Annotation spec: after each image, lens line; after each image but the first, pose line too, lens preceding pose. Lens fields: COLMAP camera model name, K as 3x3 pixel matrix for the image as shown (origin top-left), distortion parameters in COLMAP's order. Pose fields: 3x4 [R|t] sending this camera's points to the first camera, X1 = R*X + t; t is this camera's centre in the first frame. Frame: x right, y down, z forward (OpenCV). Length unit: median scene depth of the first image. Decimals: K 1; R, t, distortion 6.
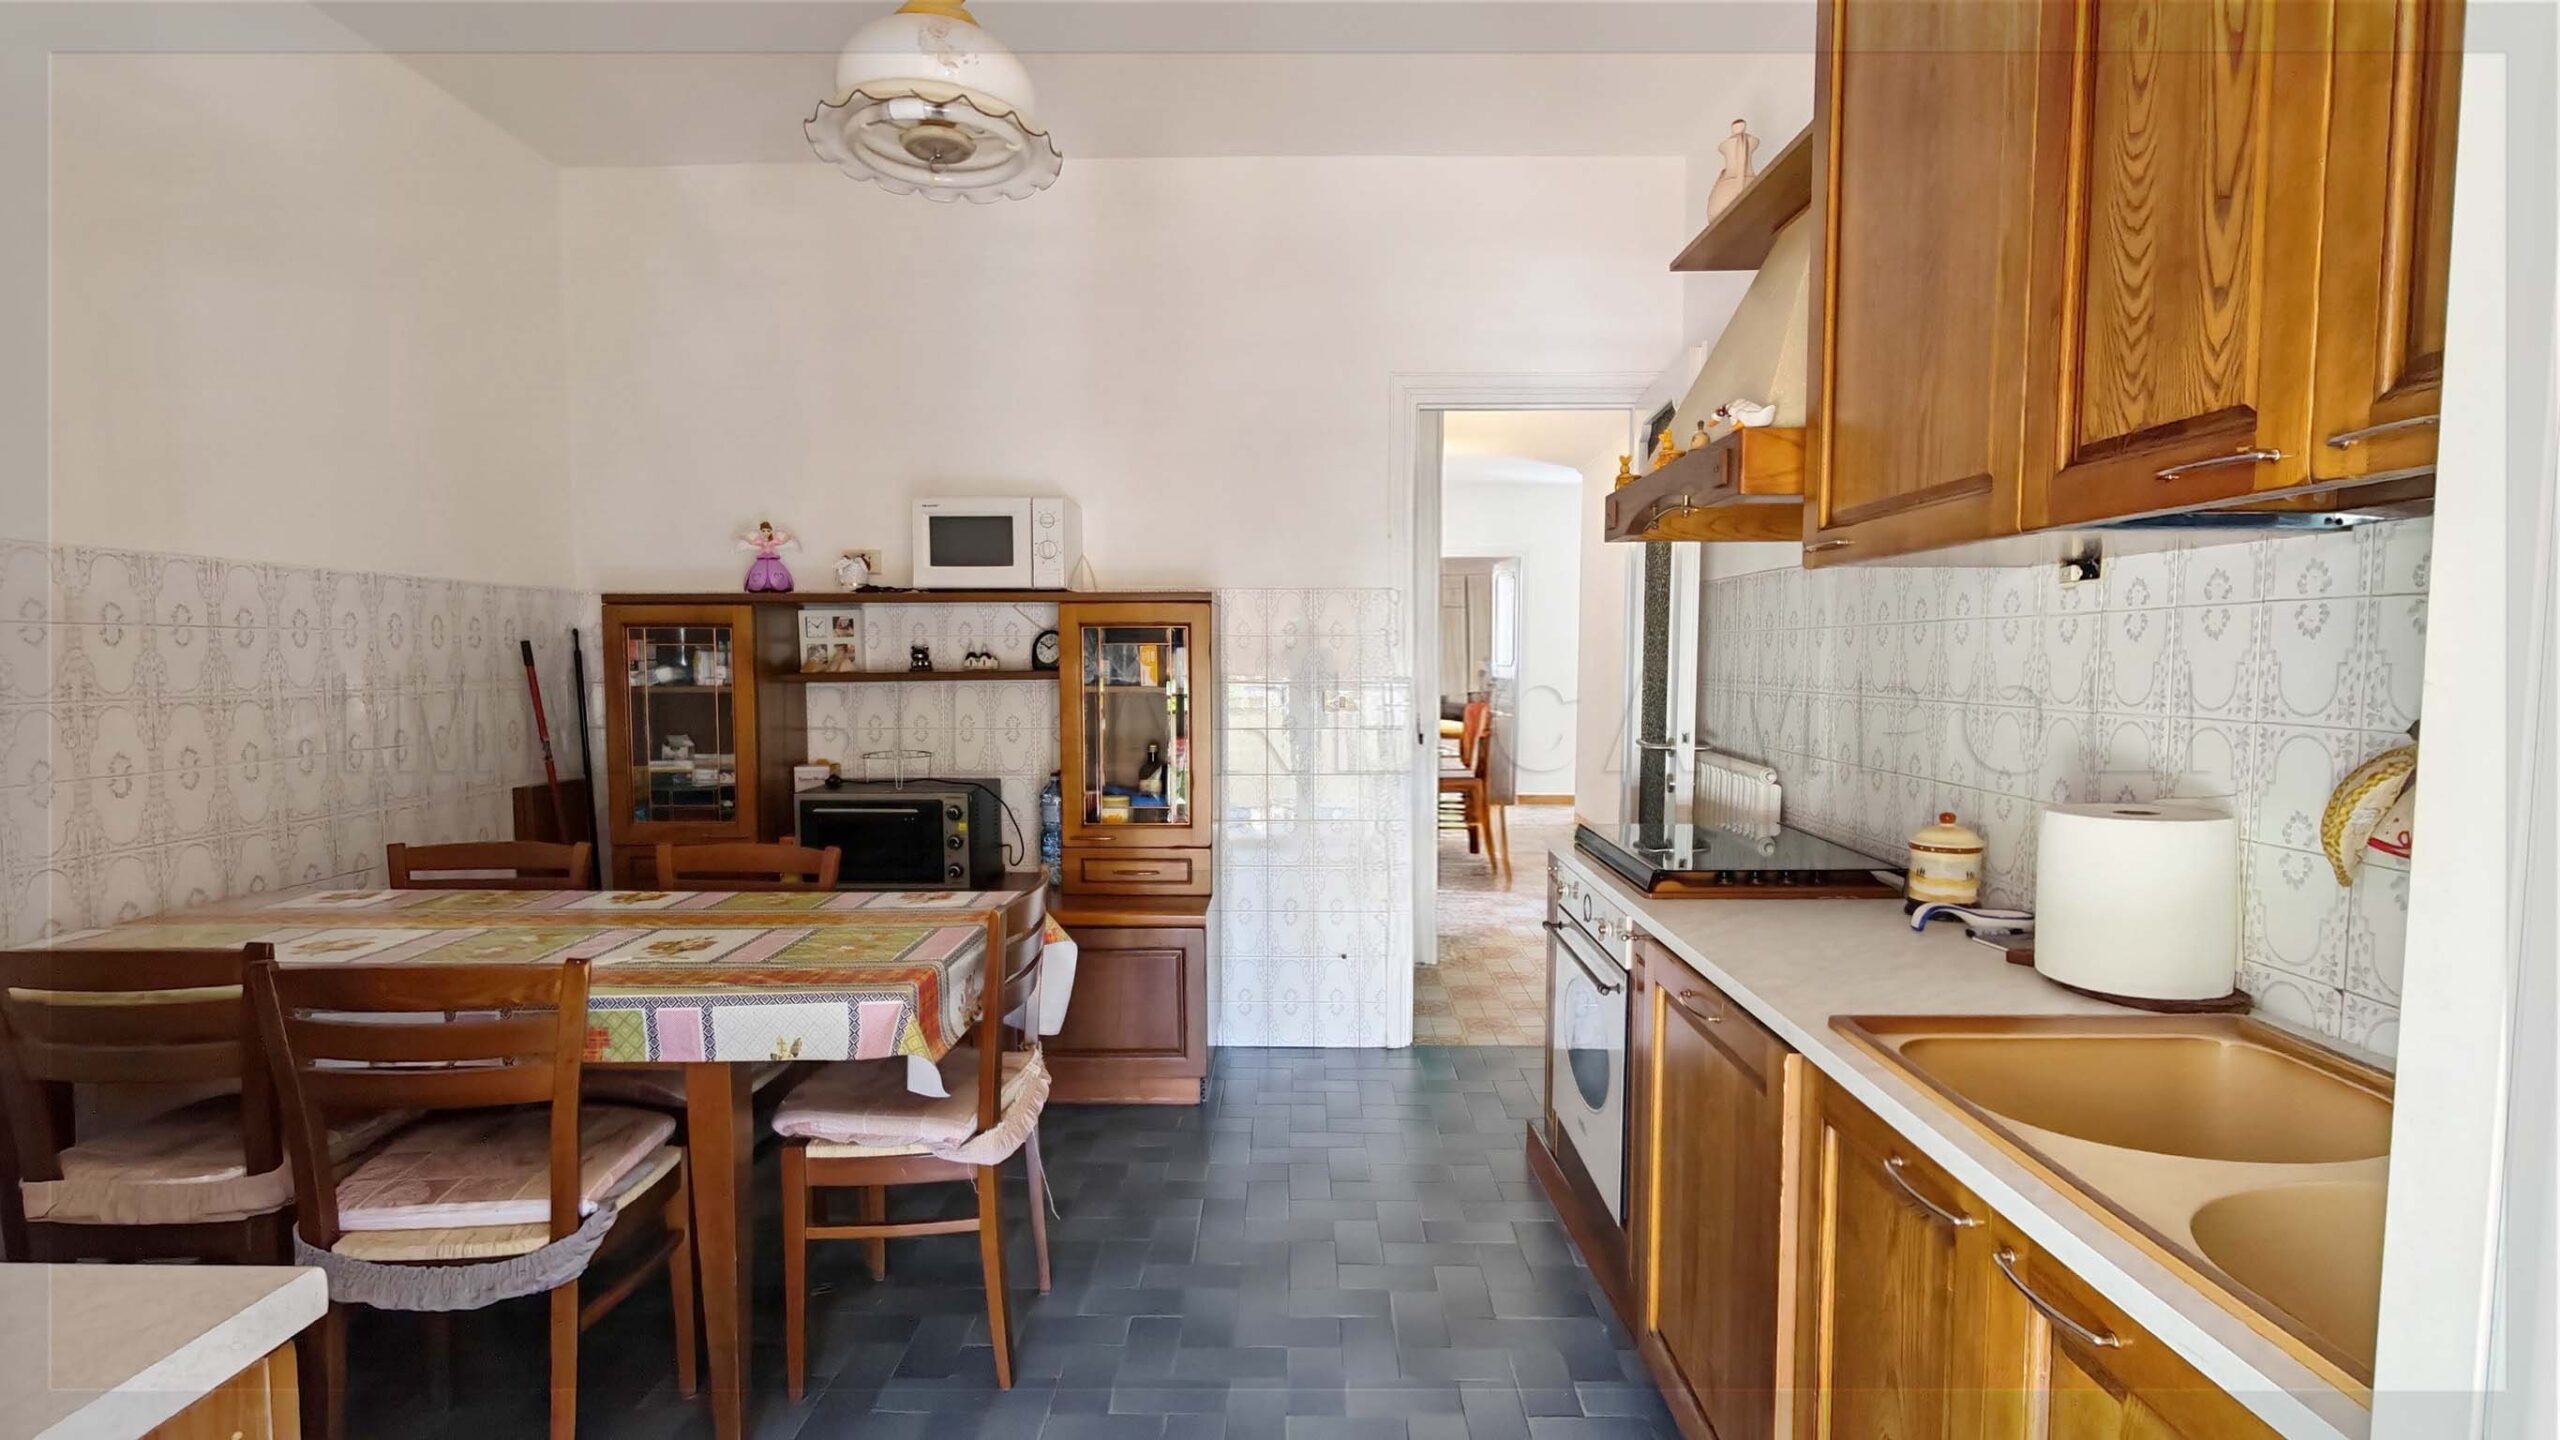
lens RADIAL K [[1222.3, 0, 1271.2], [0, 1222.3, 728.2], [0, 0, 1]] dist [-0.003626, -0.000350]
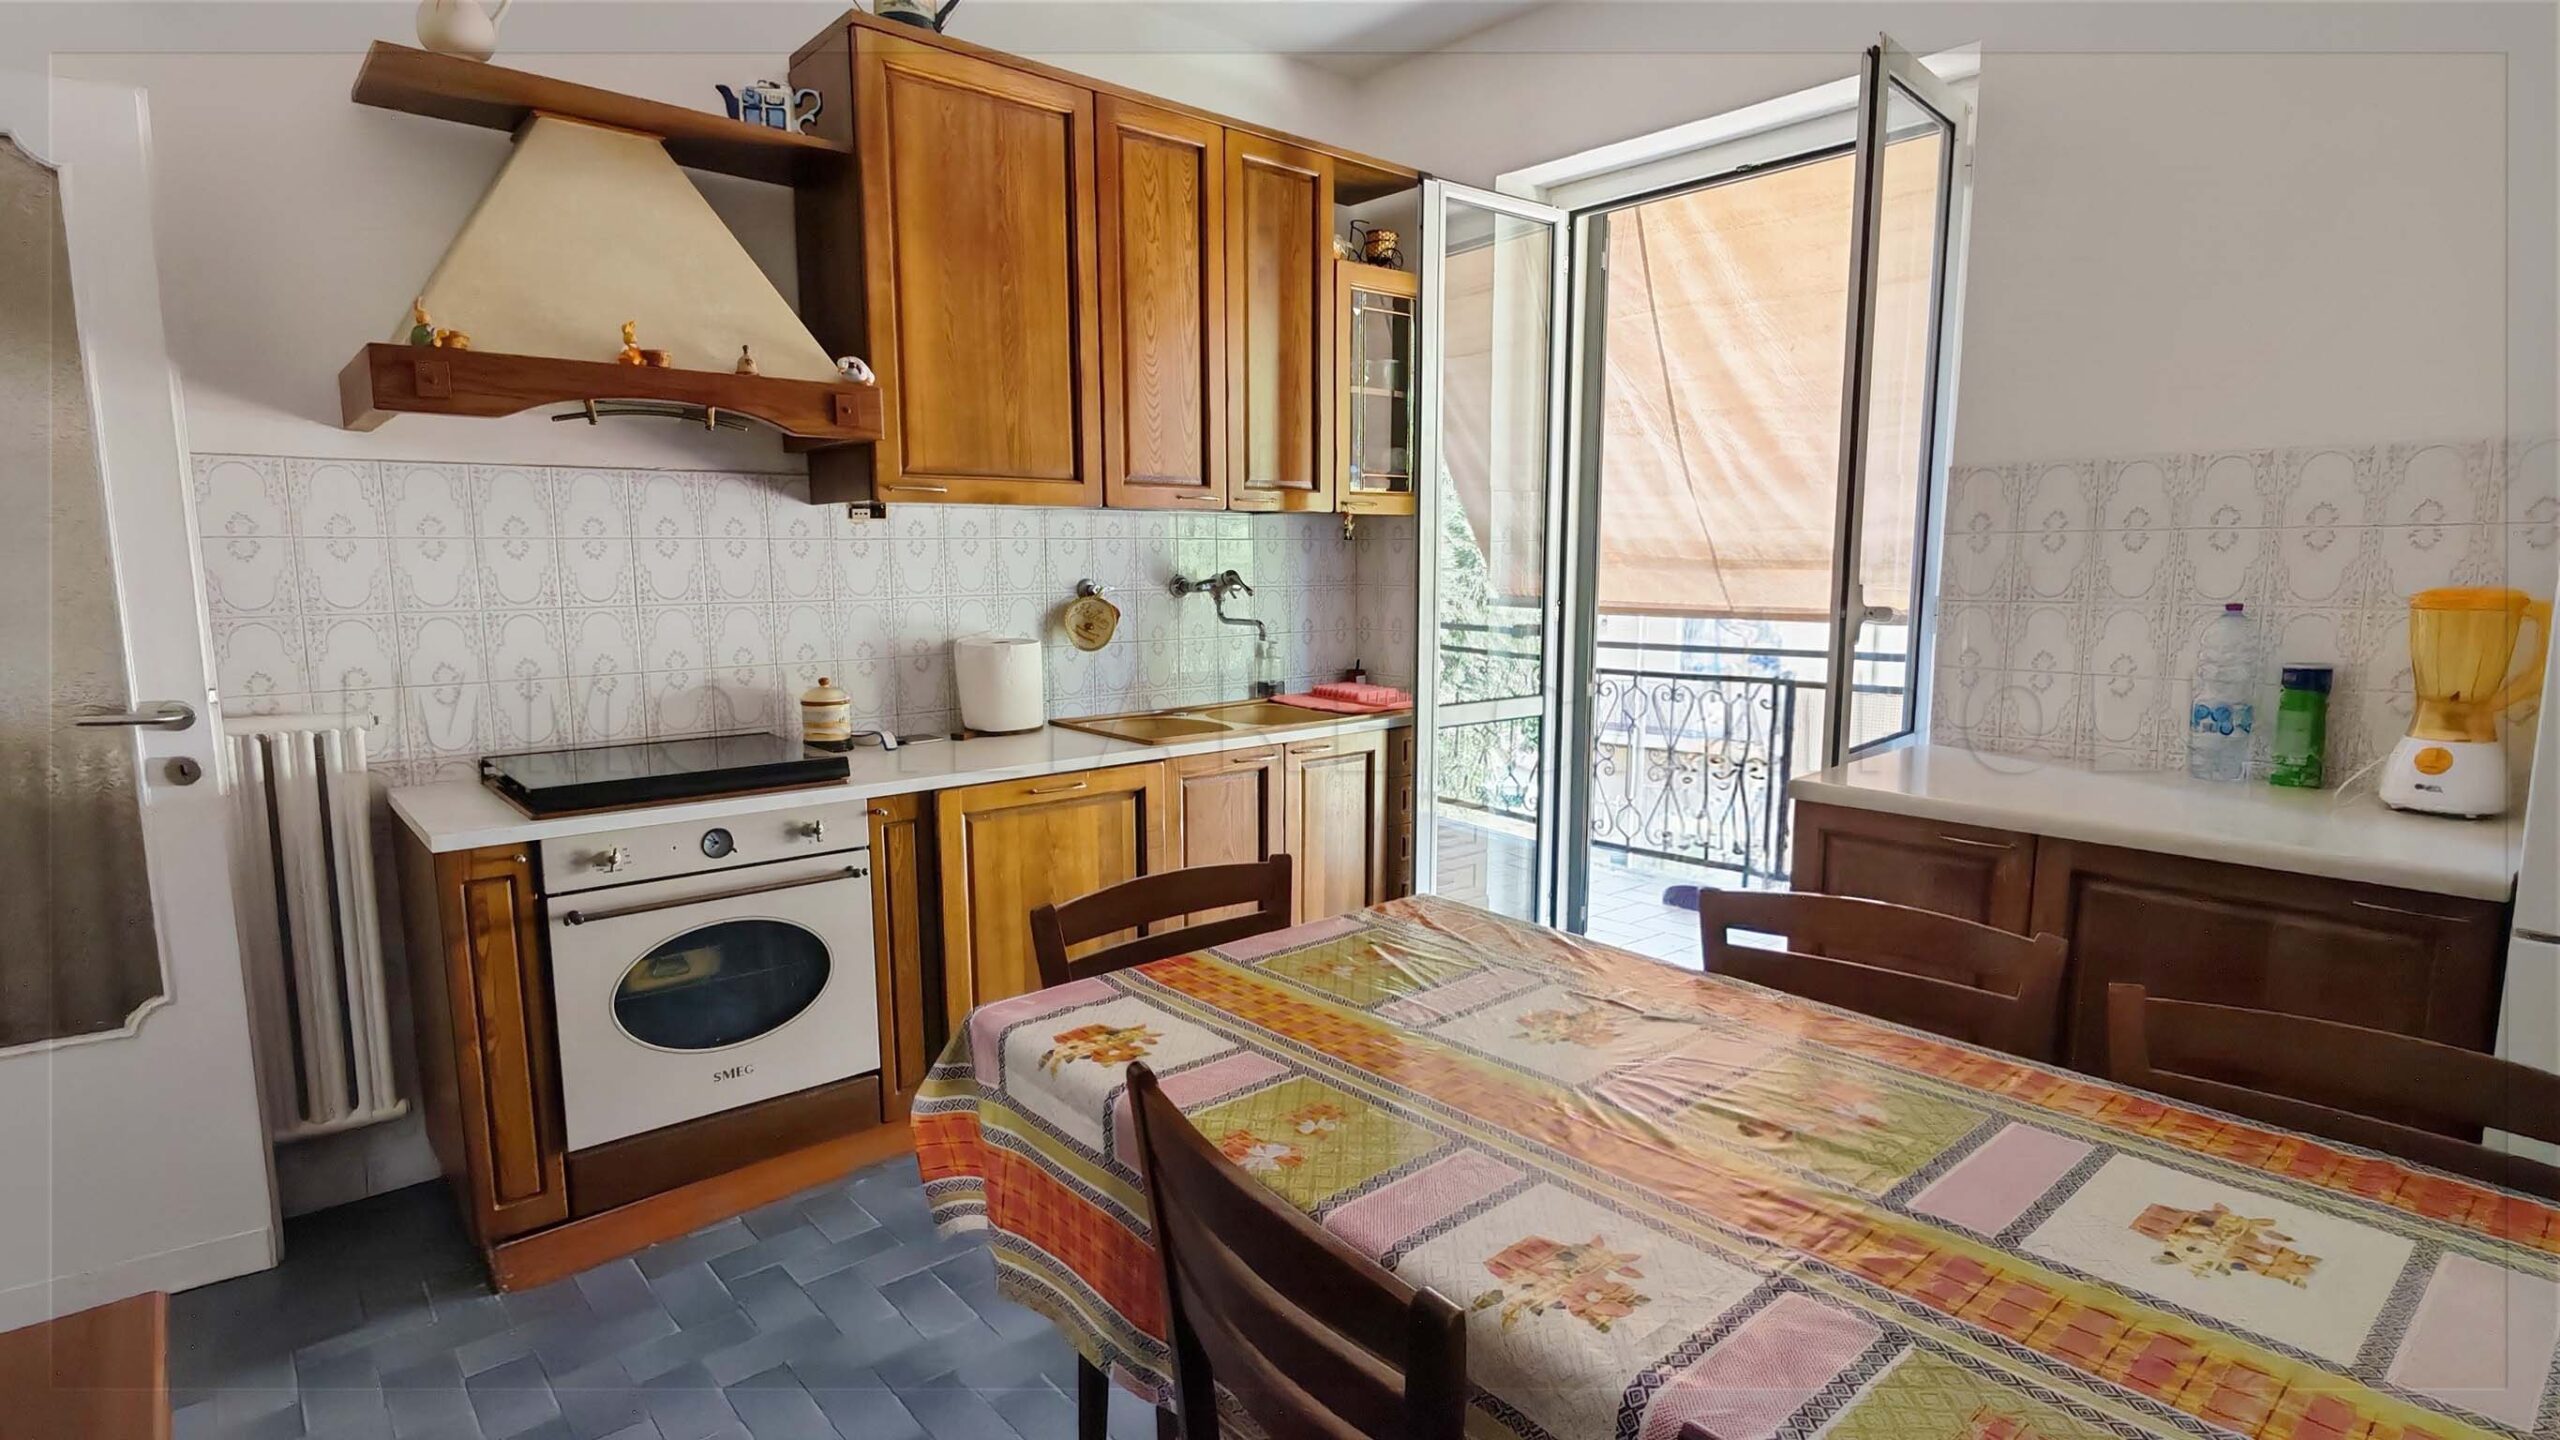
lens RADIAL K [[1250.3, 0, 1260.6], [0, 1250.3, 733.1], [0, 0, 1]] dist [0.000311, 0.000133]
pose [[-0.662397, -0.096206, 0.742950, -1.141086], [0.052954, 0.983226, 0.174533, -0.123845], [-0.747279, 0.154952, -0.646191, 2.069423]]
